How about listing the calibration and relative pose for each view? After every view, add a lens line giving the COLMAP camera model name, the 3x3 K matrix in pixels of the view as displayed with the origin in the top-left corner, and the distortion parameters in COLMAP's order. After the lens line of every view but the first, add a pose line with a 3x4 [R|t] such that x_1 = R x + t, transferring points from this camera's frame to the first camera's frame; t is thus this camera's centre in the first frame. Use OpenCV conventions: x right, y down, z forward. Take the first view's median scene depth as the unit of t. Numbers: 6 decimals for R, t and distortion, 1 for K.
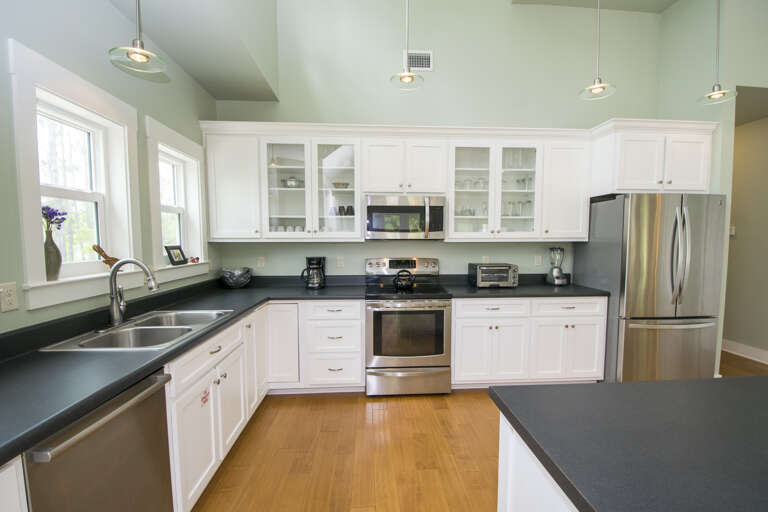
lens RADIAL K [[345.7, 0, 390.9], [0, 345.7, 263.6], [0, 0, 1]] dist [0.006564, -0.014313]
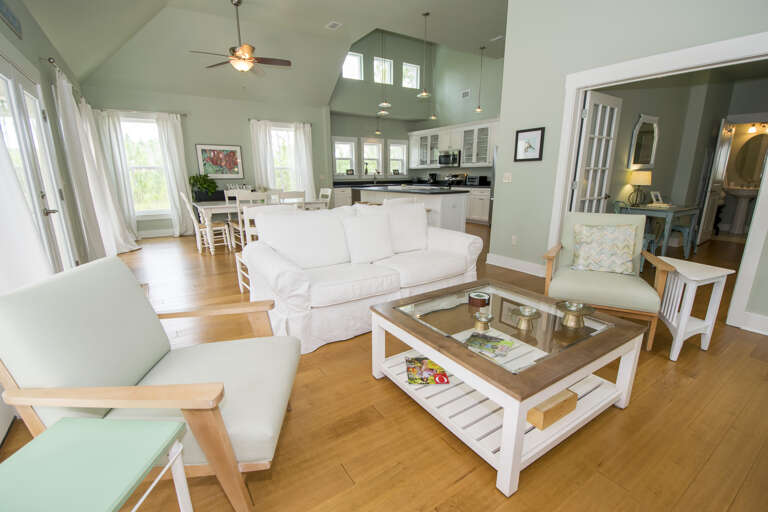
lens RADIAL K [[345.7, 0, 383.2], [0, 345.7, 267.1], [0, 0, 1]] dist [0.006564, -0.014313]
pose [[0.497123, 0.221754, -0.838864, 2.432556], [-0.054054, 0.972827, 0.225134, 0.126636], [0.865994, -0.066575, 0.495602, -0.981955]]
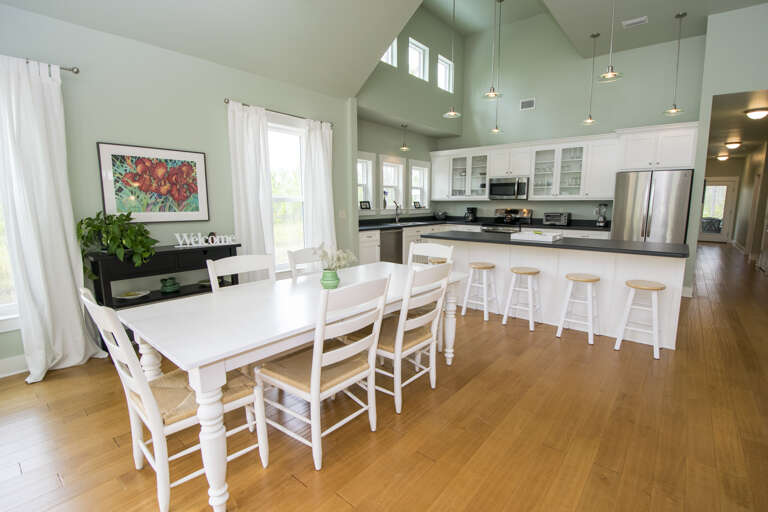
lens RADIAL K [[345.7, 0, 394.8], [0, 345.7, 256.7], [0, 0, 1]] dist [0.006564, -0.014313]
pose [[0.725887, 0.109137, -0.679101, 1.021149], [-0.050656, 0.993133, 0.105458, 0.089815], [0.685946, -0.042150, 0.726430, -1.006600]]
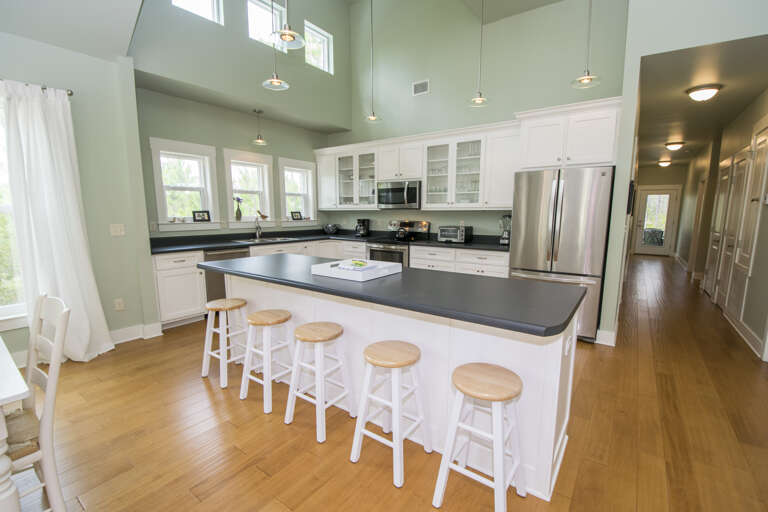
lens RADIAL K [[345.7, 0, 392.3], [0, 345.7, 266.6], [0, 0, 1]] dist [0.006564, -0.014313]
pose [[0.774507, 0.101774, -0.624324, 1.086359], [-0.048510, 0.993622, 0.101797, 0.036911], [0.630702, -0.048557, 0.774504, -0.294930]]
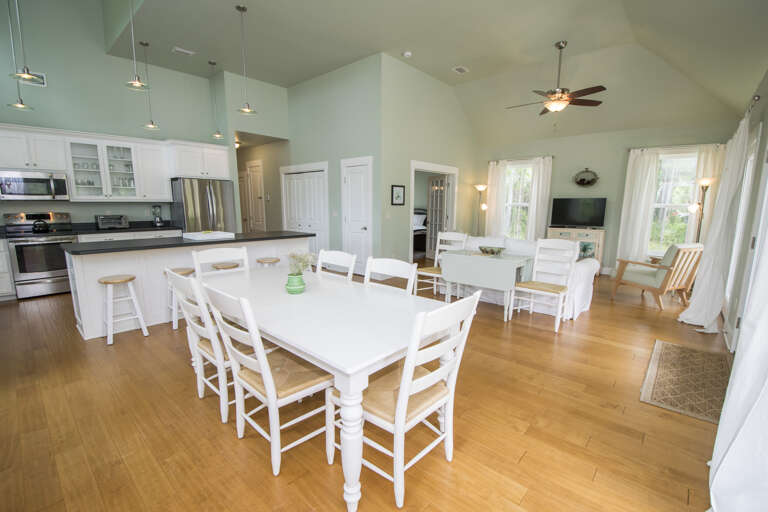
lens RADIAL K [[345.7, 0, 387.7], [0, 345.7, 265.2], [0, 0, 1]] dist [0.006564, -0.014313]
pose [[0.711264, -0.115405, 0.693387, 0.064513], [0.040930, 0.991557, 0.123046, 0.099629], [-0.701732, -0.059138, 0.709982, -1.252982]]
